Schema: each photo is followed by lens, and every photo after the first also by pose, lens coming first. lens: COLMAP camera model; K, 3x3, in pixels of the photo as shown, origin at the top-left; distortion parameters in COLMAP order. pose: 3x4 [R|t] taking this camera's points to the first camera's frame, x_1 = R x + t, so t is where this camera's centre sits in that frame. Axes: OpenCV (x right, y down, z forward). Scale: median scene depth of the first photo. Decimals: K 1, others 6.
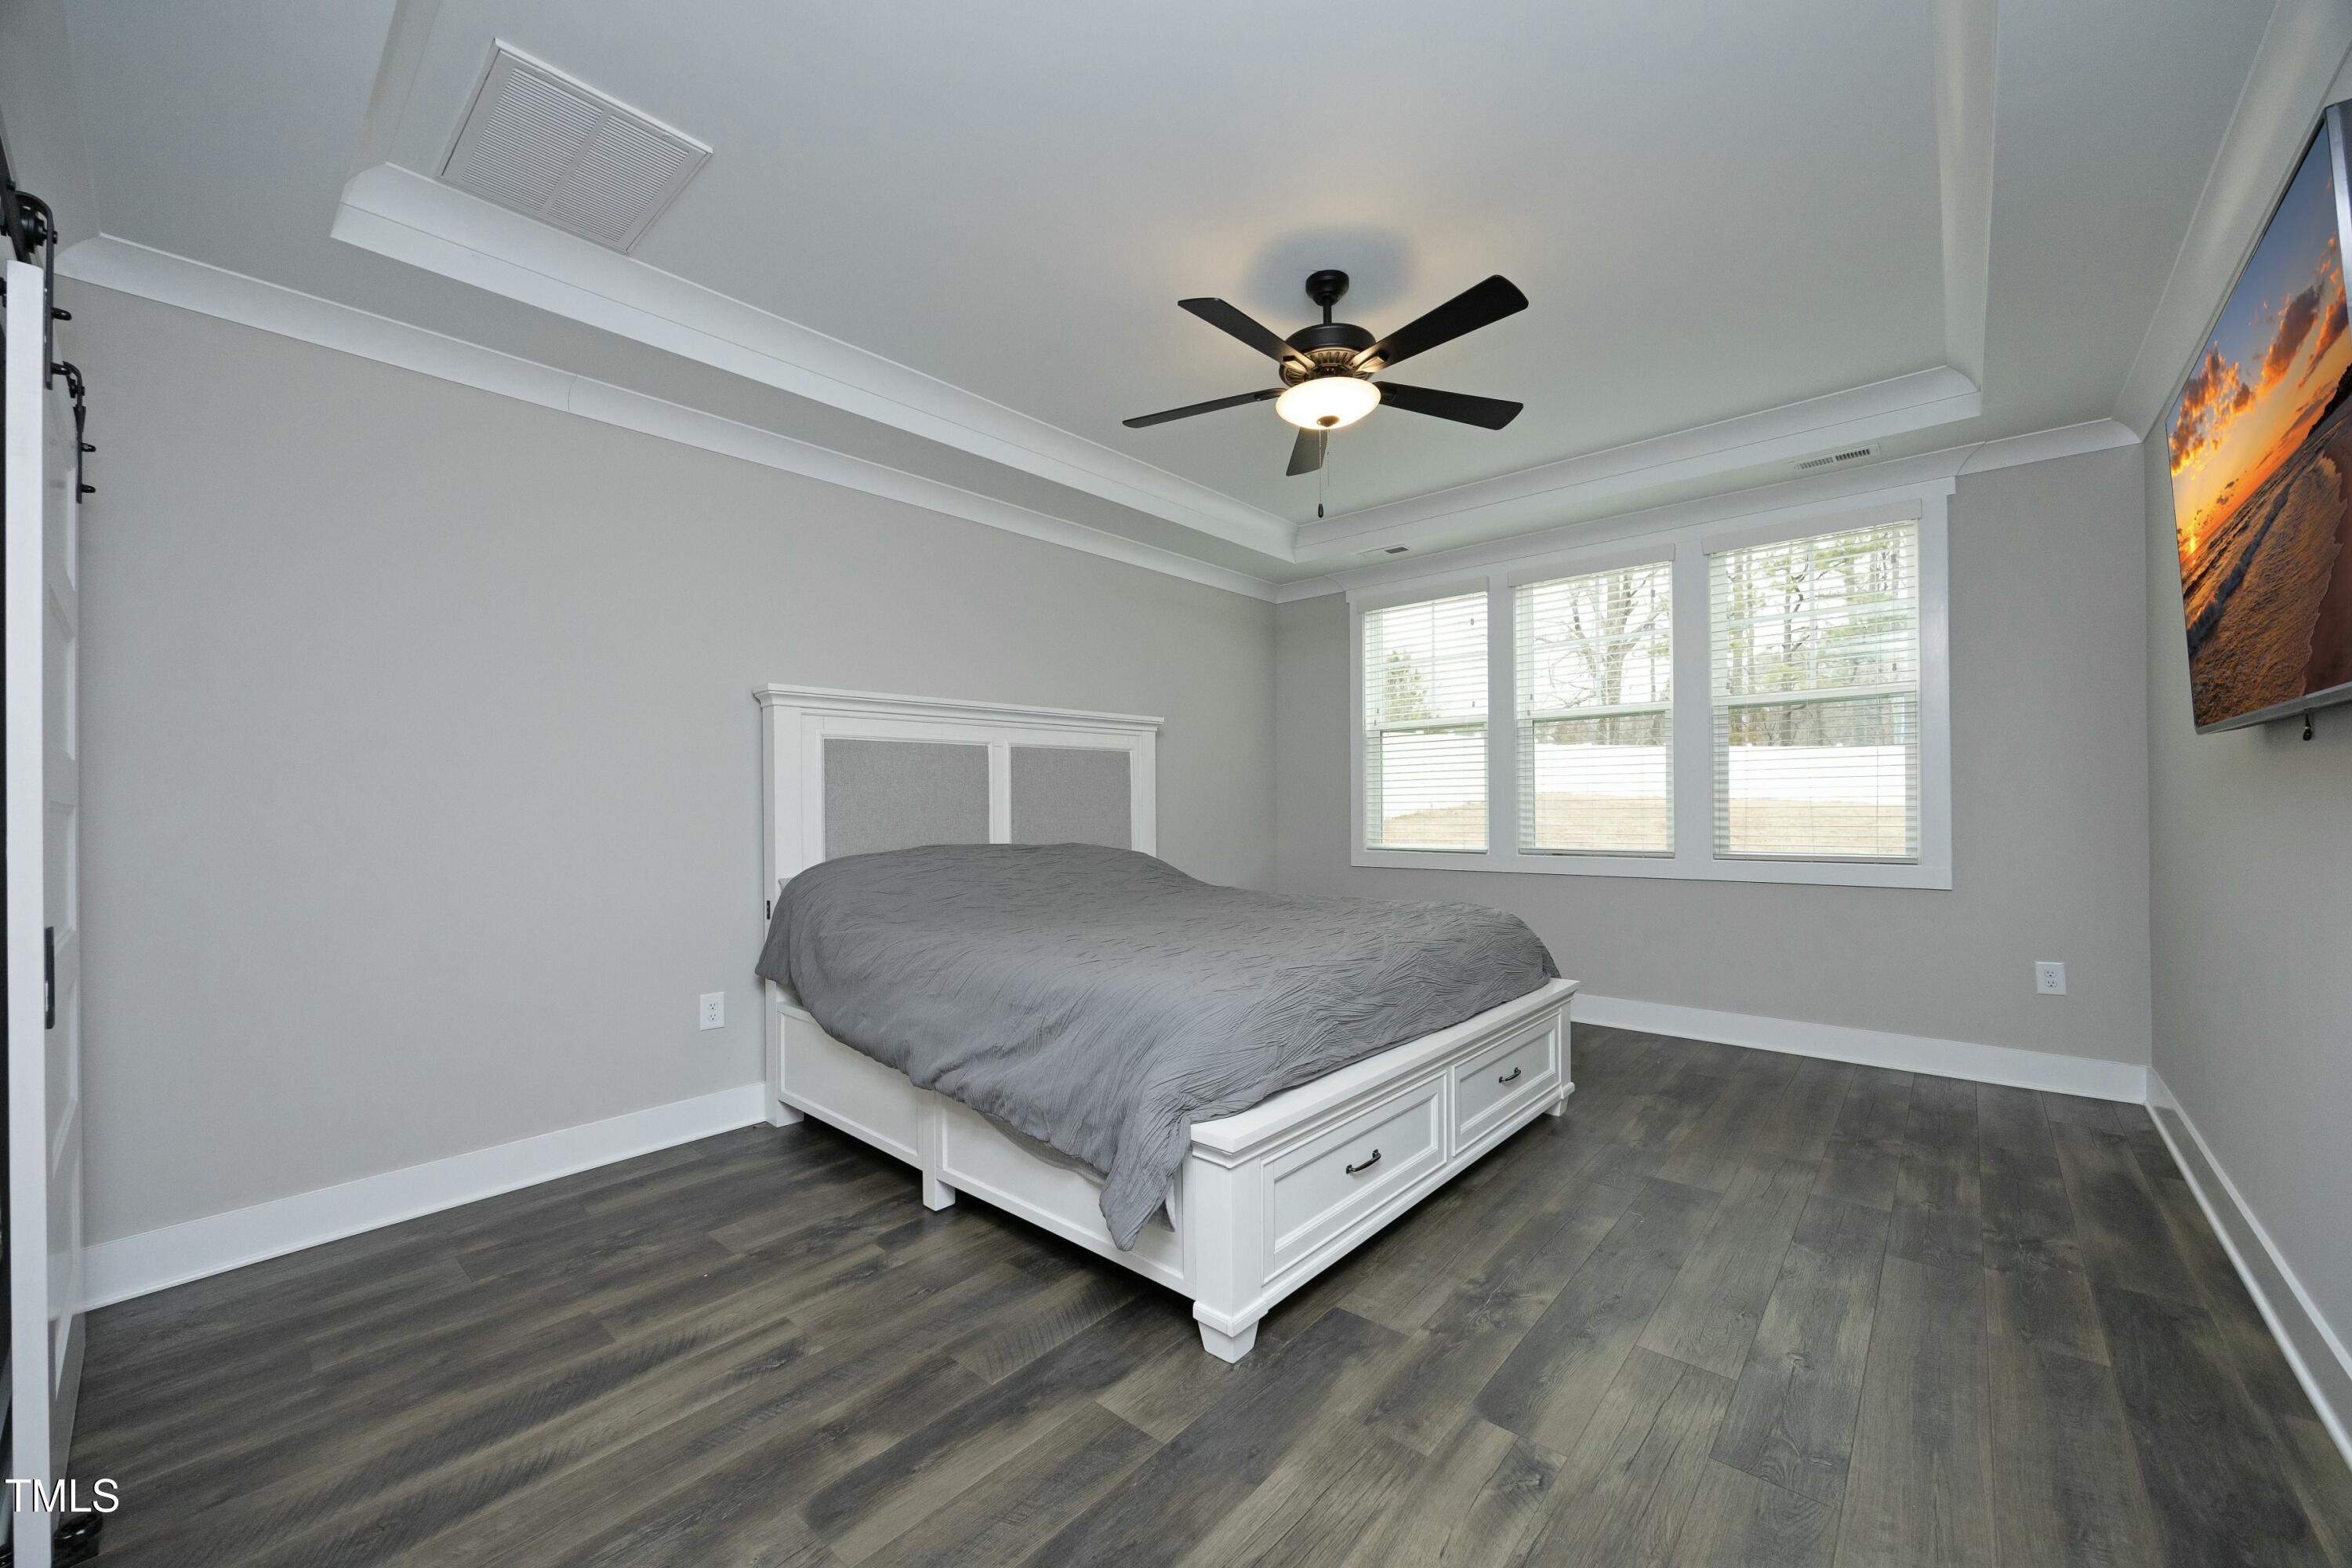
lens RADIAL K [[900.8, 0, 1204.4], [0, 900.8, 795.5], [0, 0, 1]] dist [-0.001570, -0.000266]
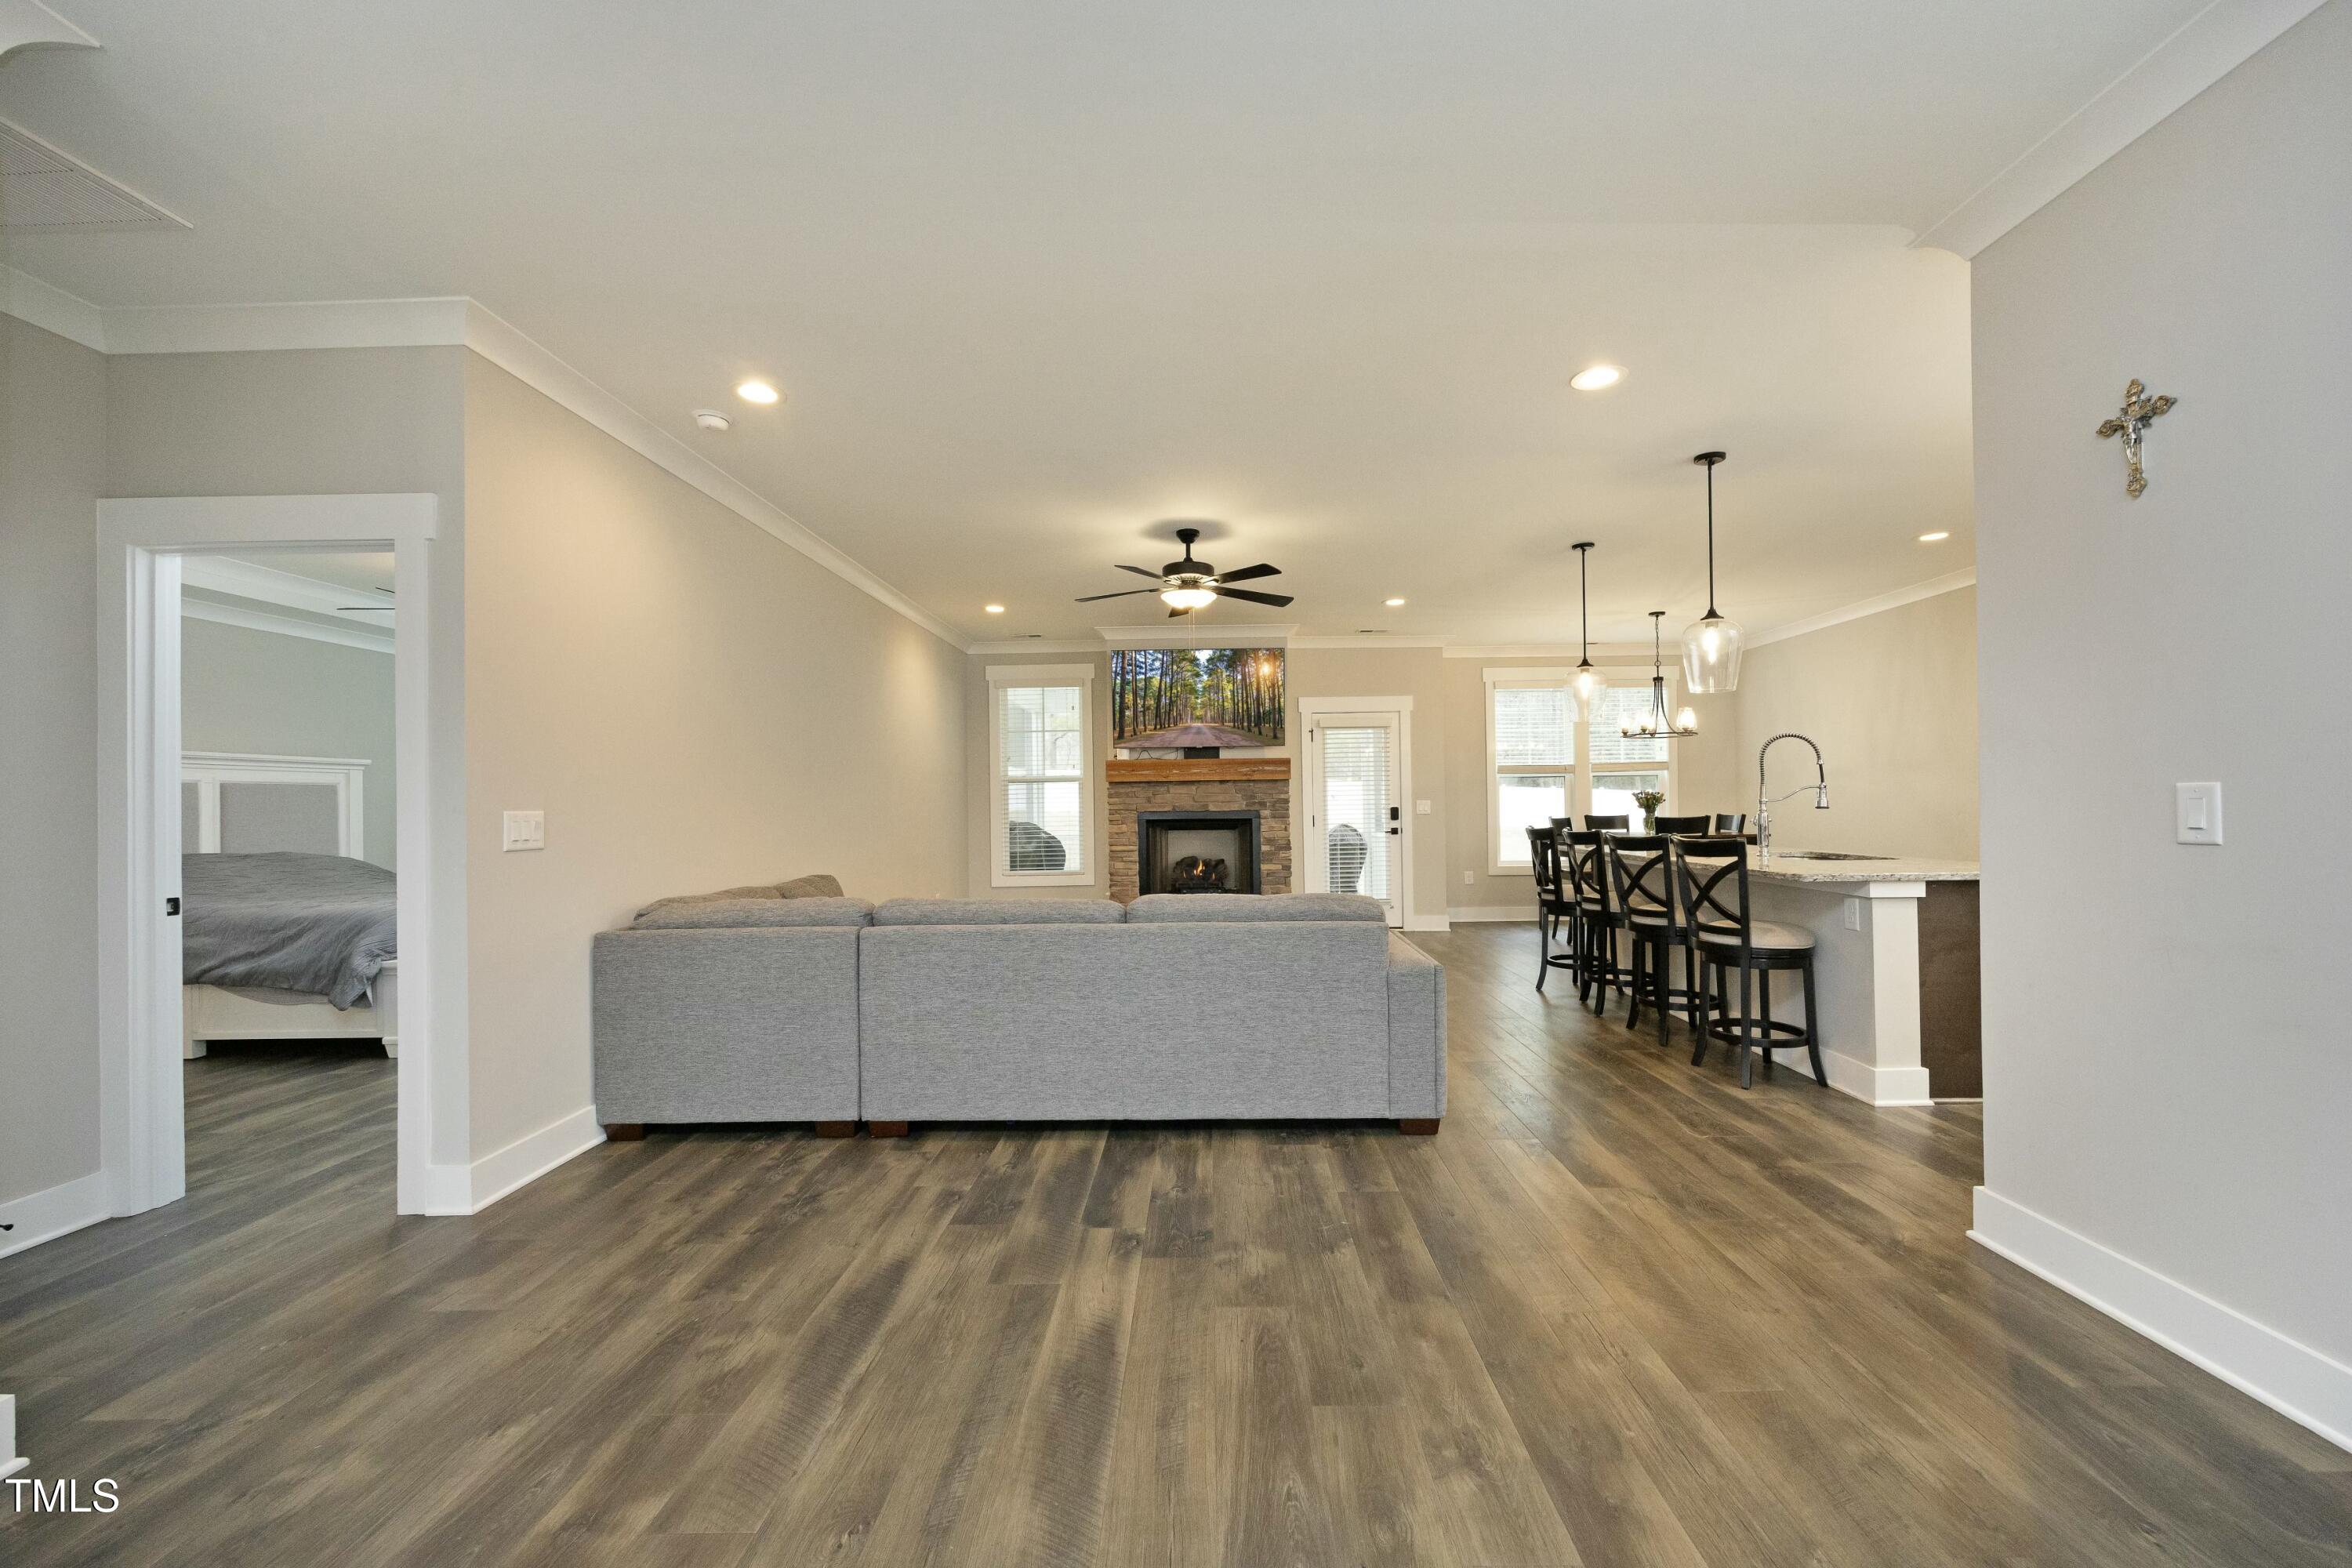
lens RADIAL K [[900.8, 0, 1204.4], [0, 900.8, 795.5], [0, 0, 1]] dist [-0.001570, -0.000266]
pose [[0.767744, 0.008506, 0.640700, 0.110650], [0.000759, 0.999899, -0.014184, -0.032206], [-0.640756, 0.011376, 0.767660, -1.889252]]
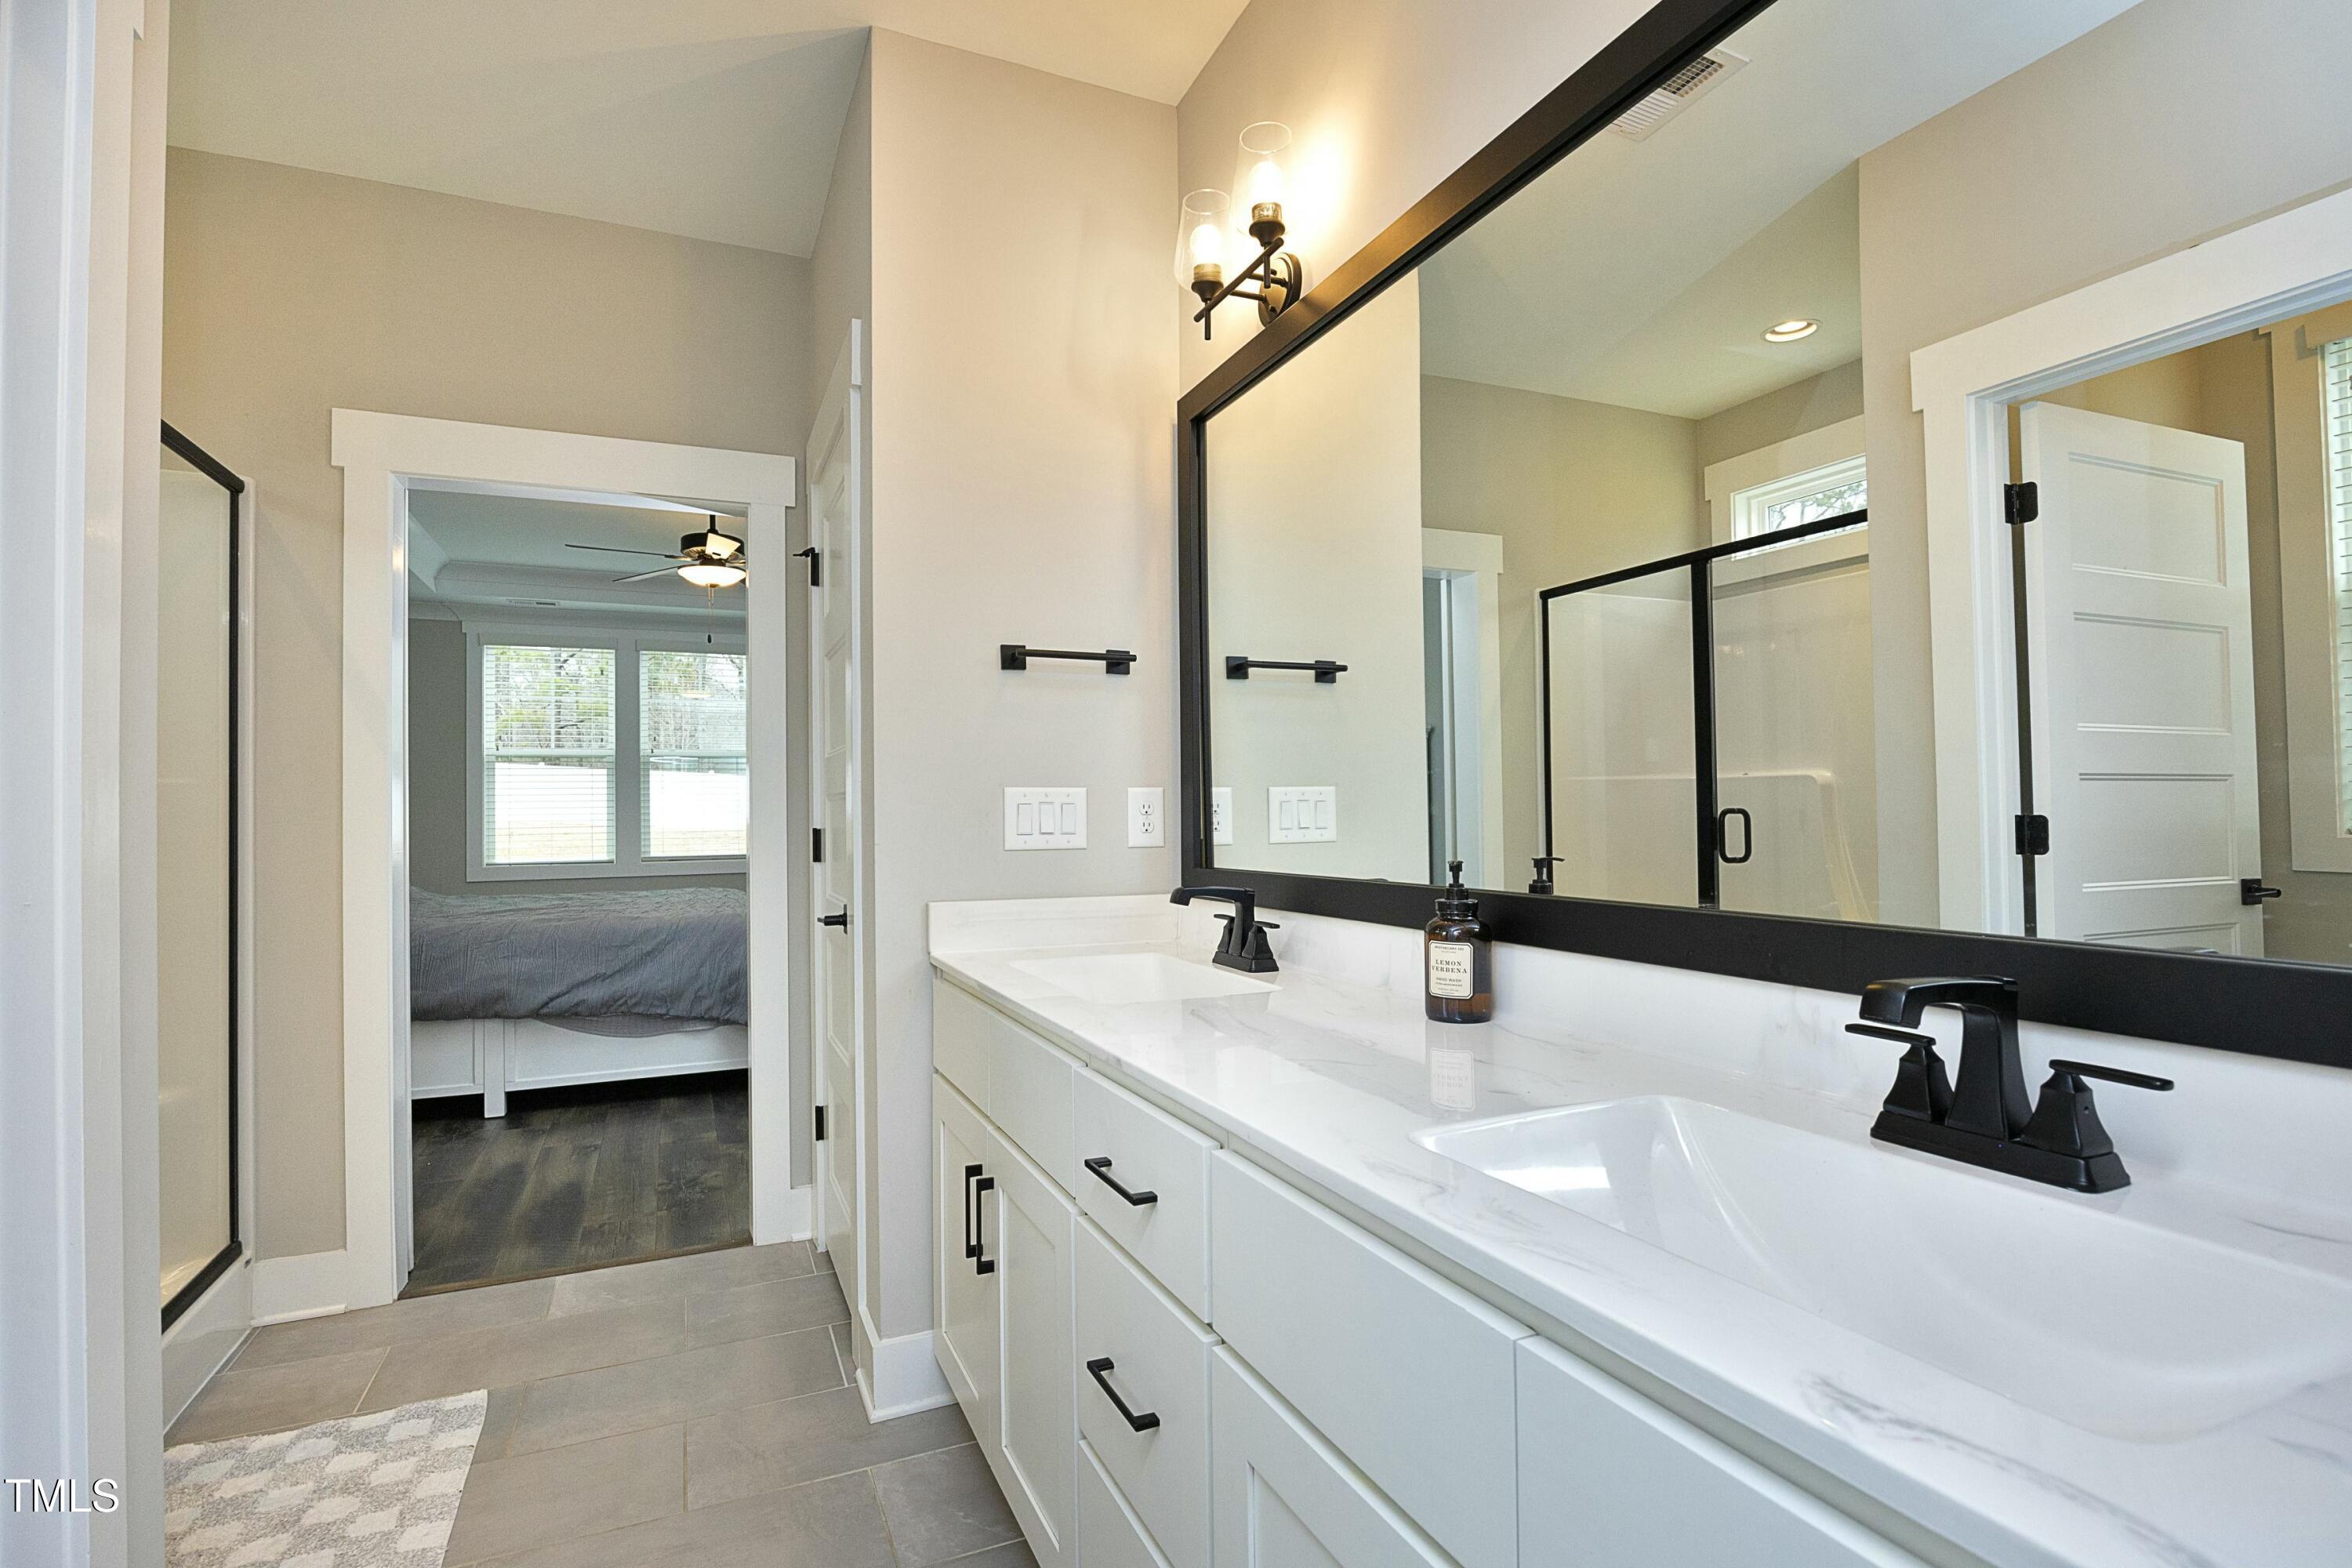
lens RADIAL K [[1131.7, 0, 1176.0], [0, 1131.7, 784.0], [0, 0, 1]] dist [0.000227, 0.000028]
pose [[0.428702, 0.025373, 0.903089, -1.631973], [0.004689, 0.999530, -0.030309, 0.017044], [-0.903434, 0.017228, 0.428382, -0.762192]]
